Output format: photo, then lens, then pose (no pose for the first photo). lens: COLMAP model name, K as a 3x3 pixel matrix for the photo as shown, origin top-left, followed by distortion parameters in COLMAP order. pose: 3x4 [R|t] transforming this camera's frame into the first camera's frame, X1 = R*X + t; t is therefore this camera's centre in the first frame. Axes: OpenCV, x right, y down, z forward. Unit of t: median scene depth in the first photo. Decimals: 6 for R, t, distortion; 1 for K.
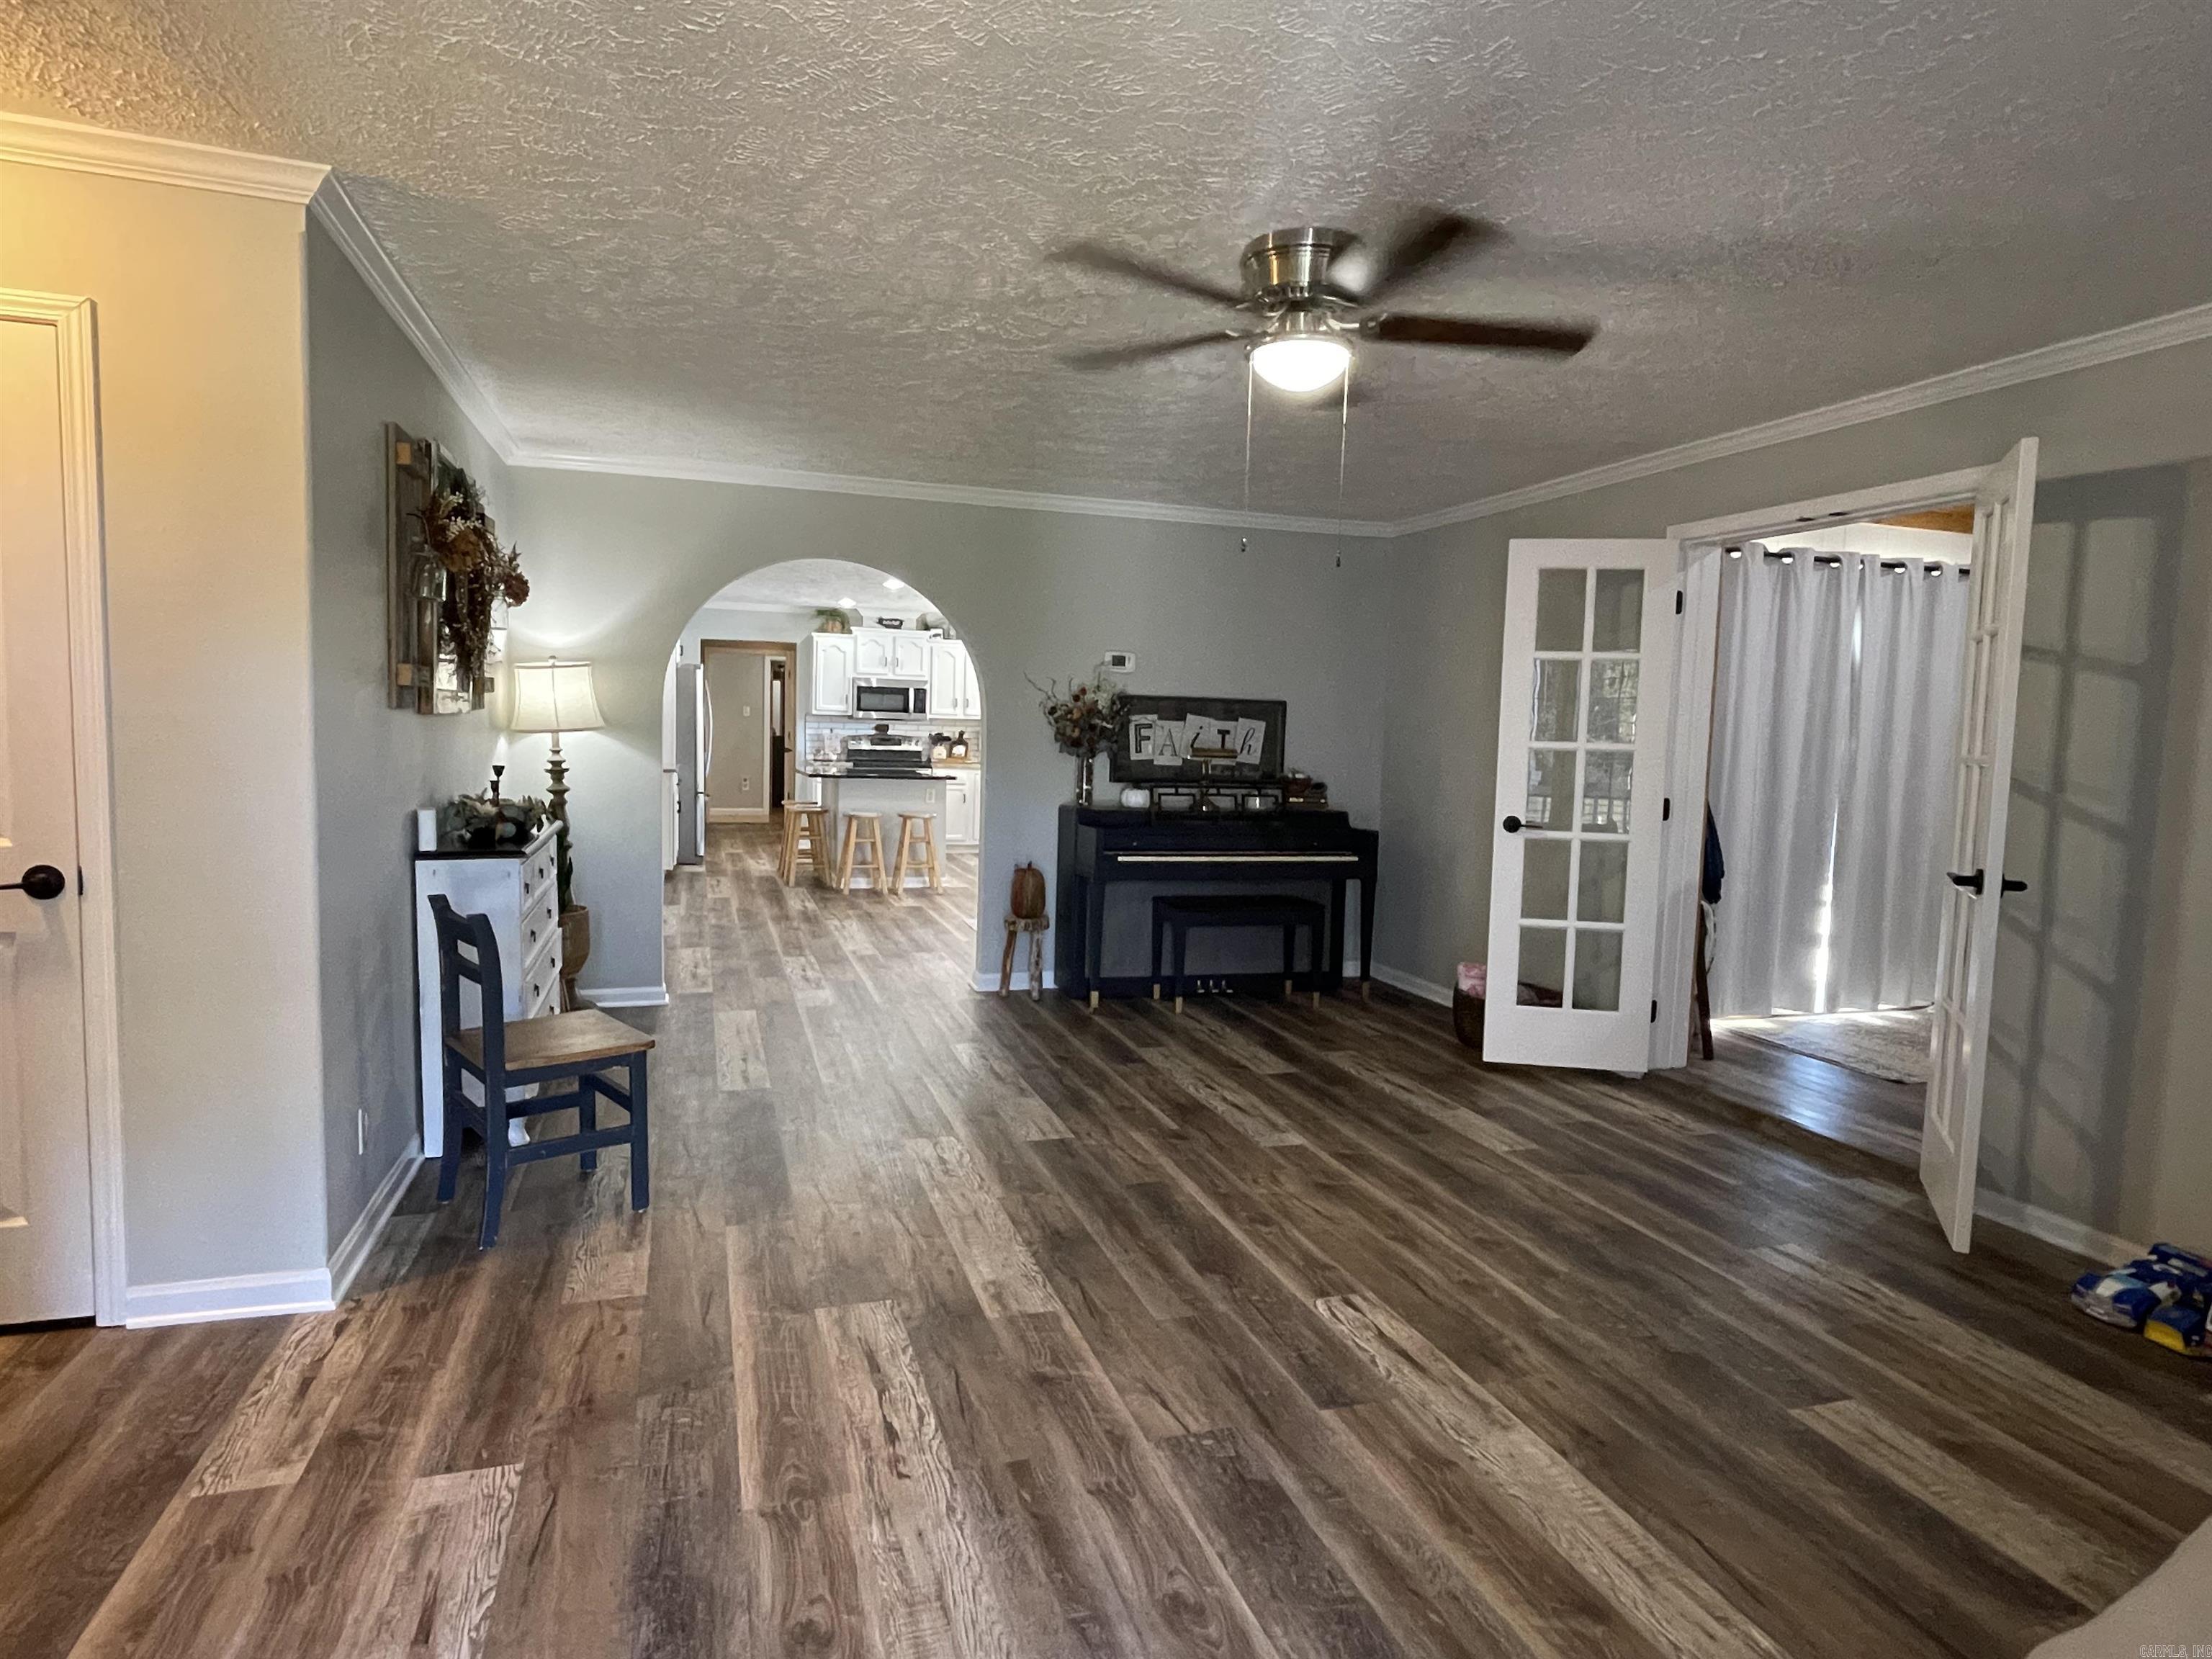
lens RADIAL K [[1245.7, 0, 1110.3], [0, 1245.7, 834.2], [0, 0, 1]] dist [-0.006755, -0.000770]
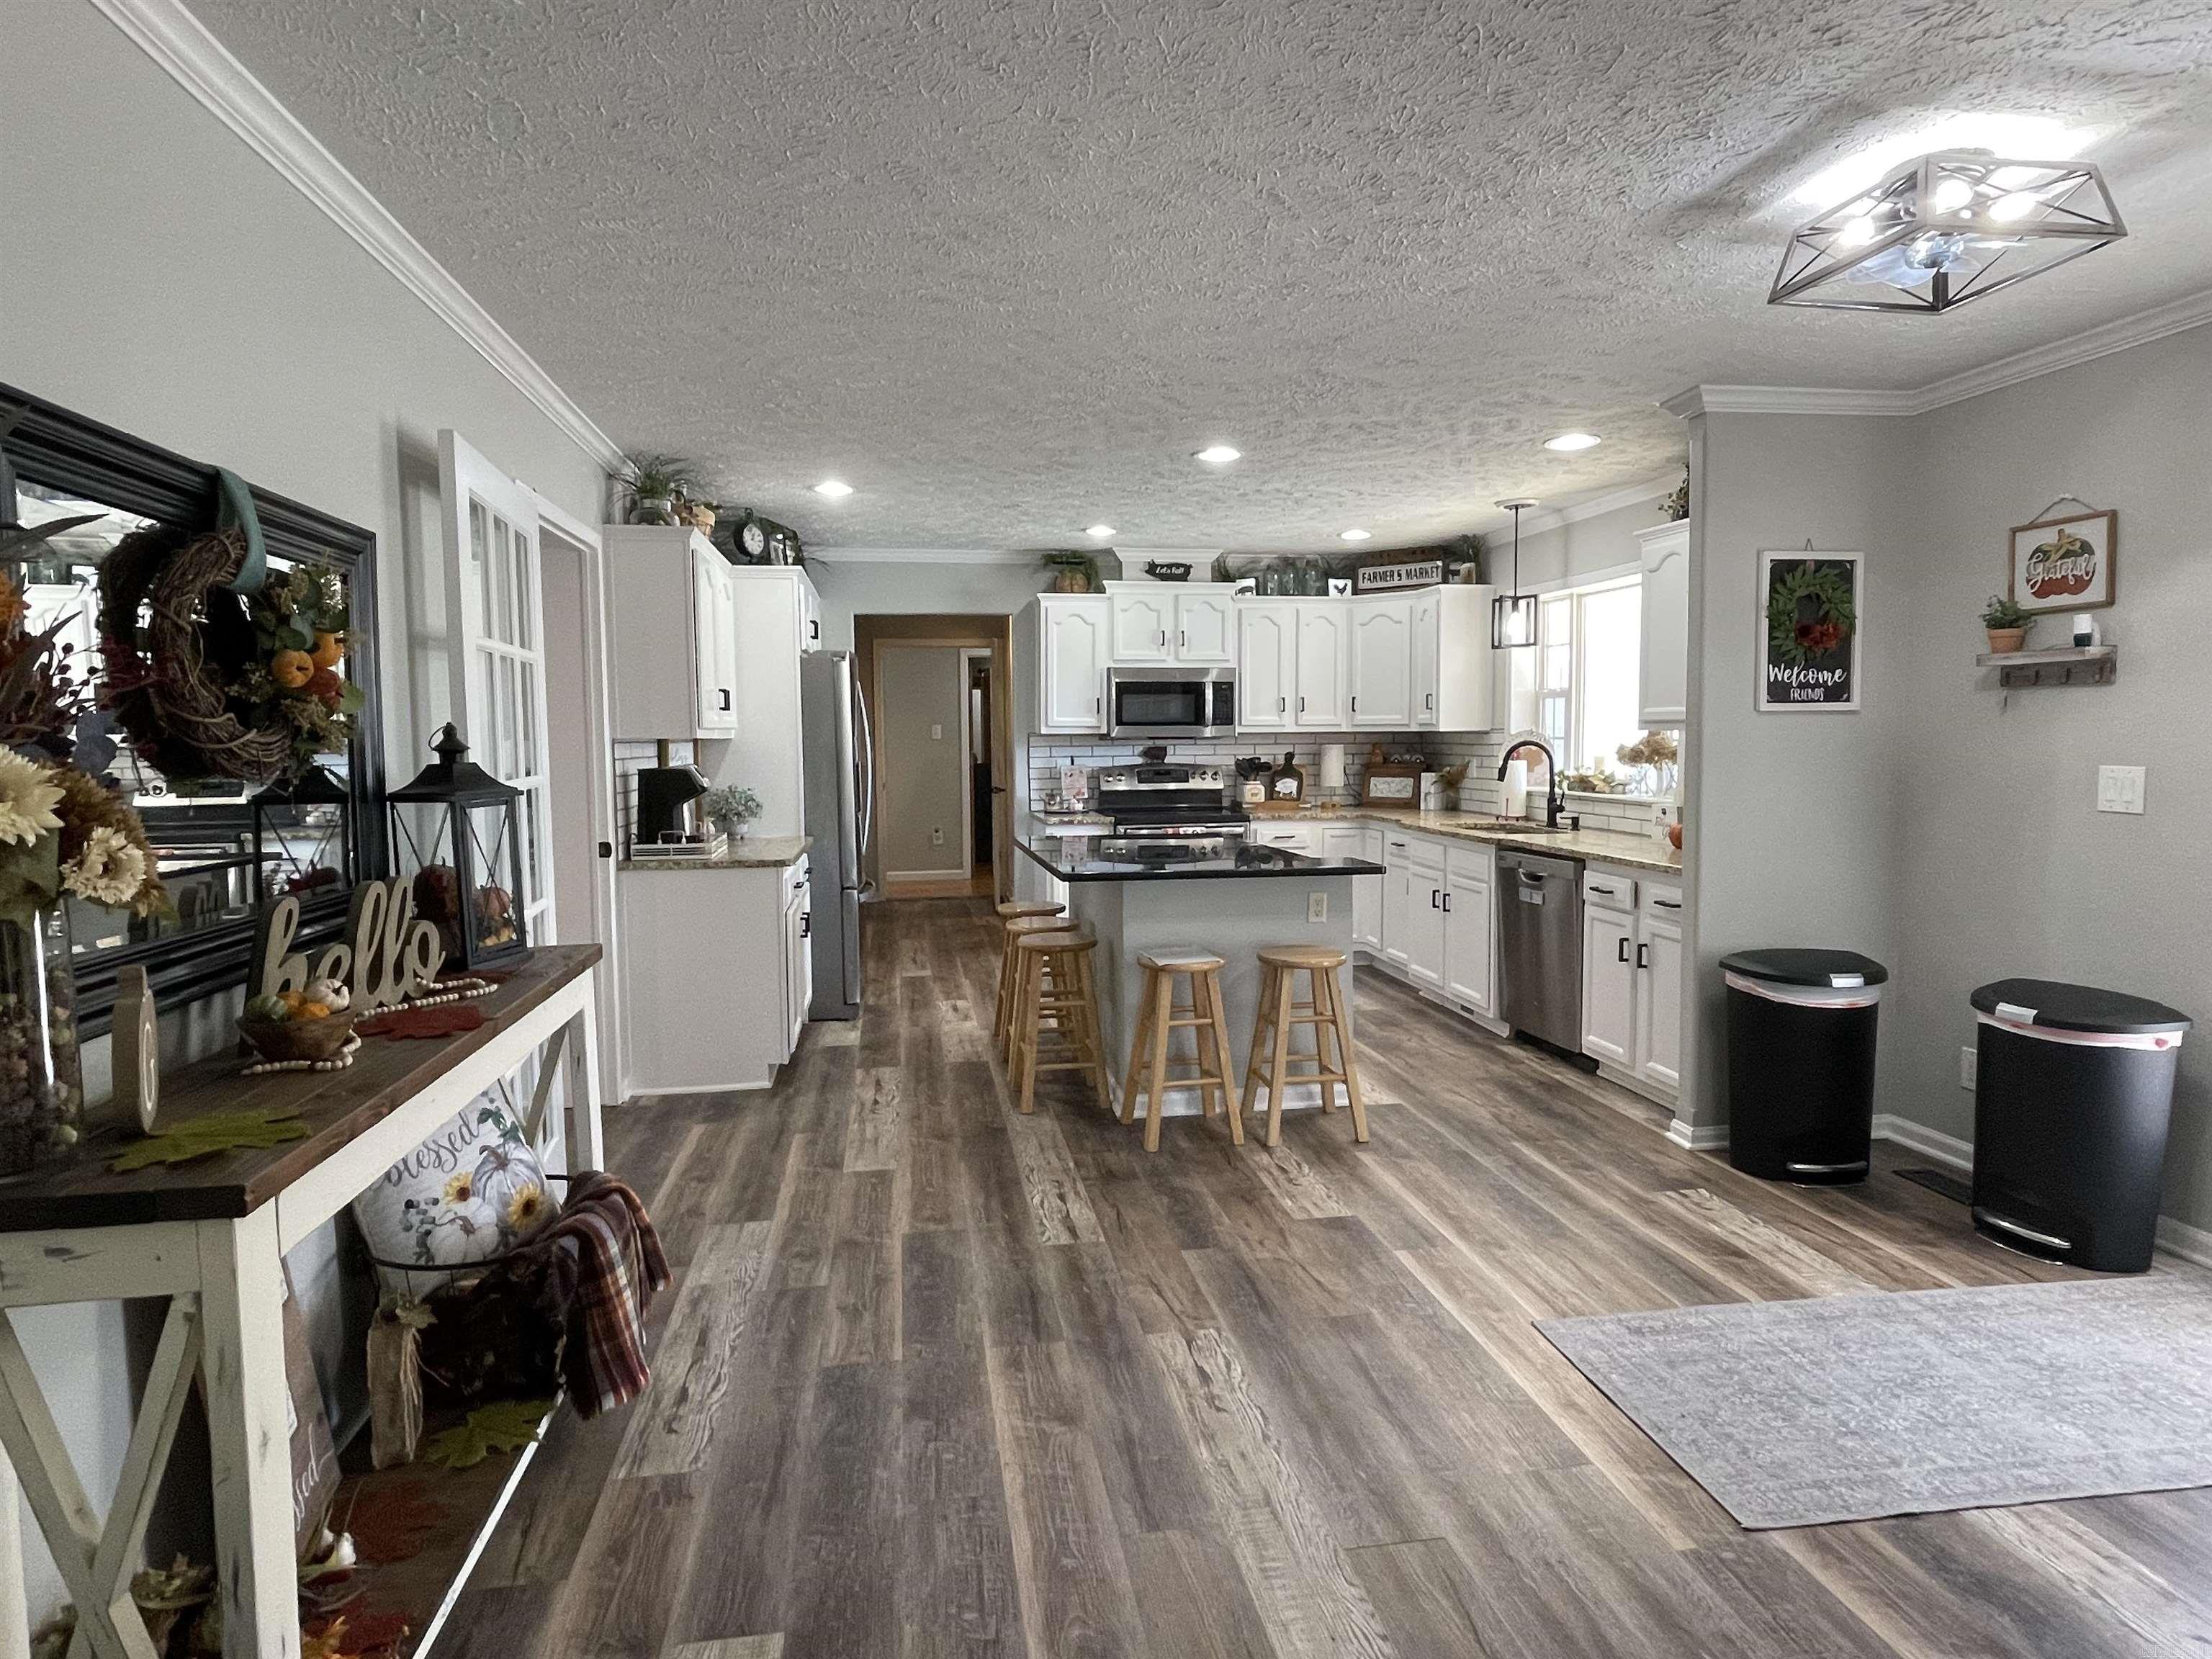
lens RADIAL K [[1245.7, 0, 1100.1], [0, 1245.7, 824.8], [0, 0, 1]] dist [-0.006755, -0.000770]
pose [[0.986179, -0.030518, -0.162847, -0.116579], [0.028301, 0.999473, -0.015918, -0.043509], [0.163247, 0.011089, 0.986523, 0.423394]]
